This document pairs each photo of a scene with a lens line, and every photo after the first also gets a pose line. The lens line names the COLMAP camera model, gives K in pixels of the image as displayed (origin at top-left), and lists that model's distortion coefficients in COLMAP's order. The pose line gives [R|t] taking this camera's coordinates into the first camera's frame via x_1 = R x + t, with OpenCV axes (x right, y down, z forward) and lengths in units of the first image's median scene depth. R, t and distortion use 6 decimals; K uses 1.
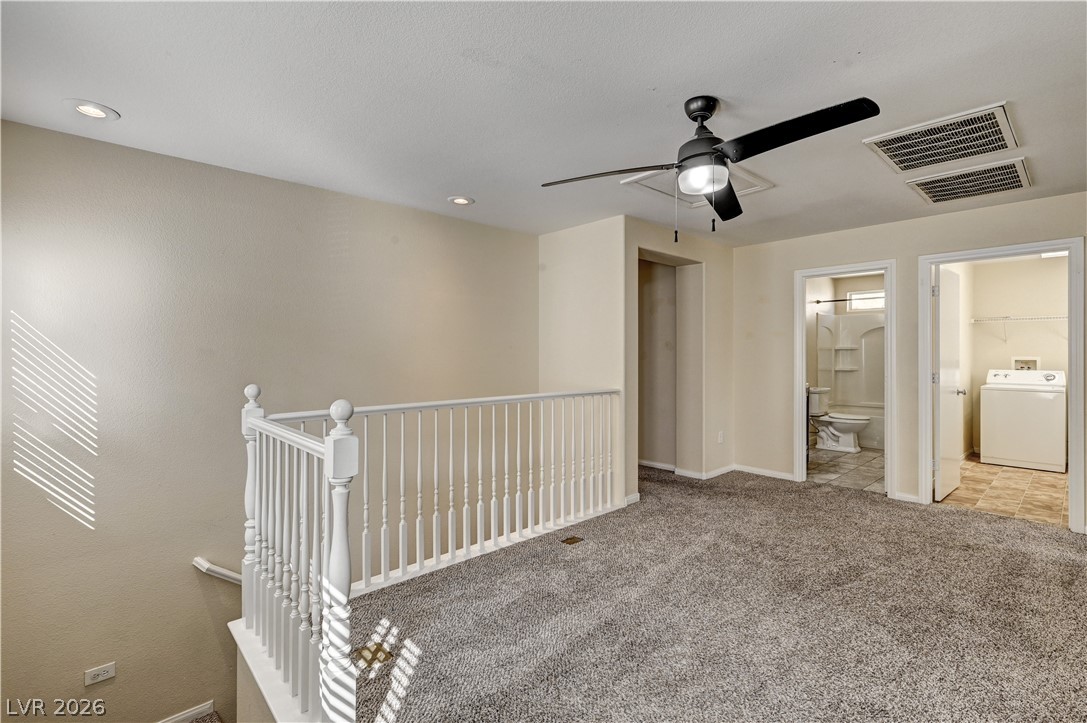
lens RADIAL K [[498.6, 0, 546.6], [0, 498.6, 359.0], [0, 0, 1]] dist [-0.001007, 0.000116]
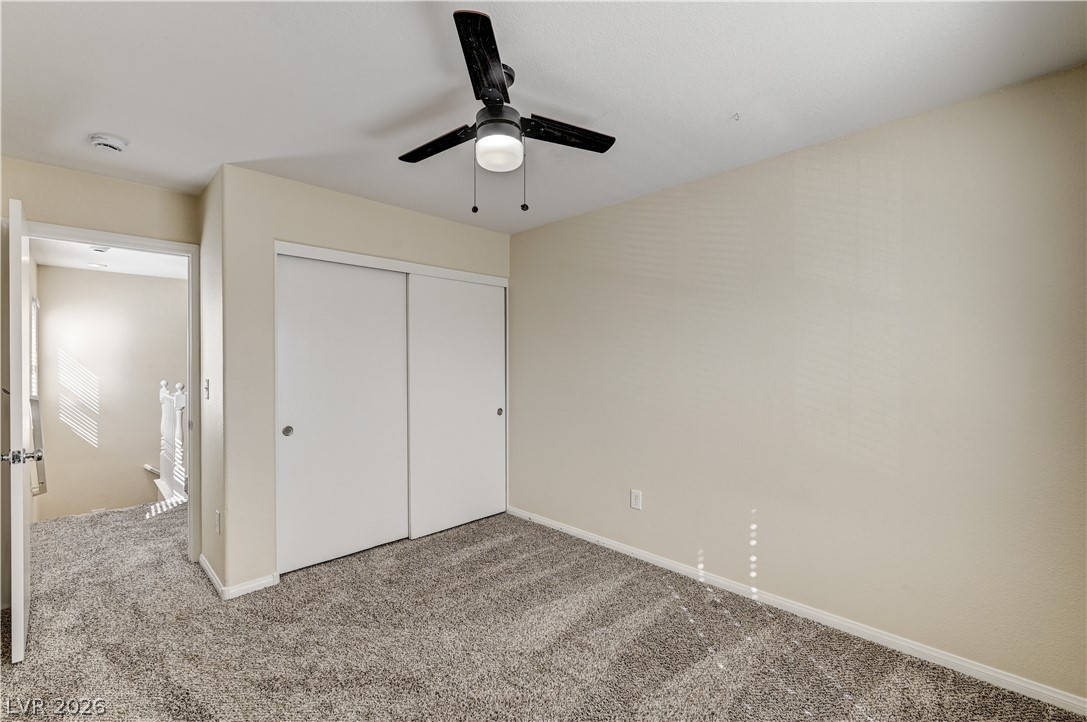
lens RADIAL K [[486.9, 0, 543.5], [0, 486.9, 361.0], [0, 0, 1]] dist [-0.002062, -0.000341]
pose [[0.999877, -0.004426, 0.015031, 1.056014], [0.004674, 0.999852, -0.016557, 0.004051], [-0.014956, 0.016625, 0.999750, -1.208107]]
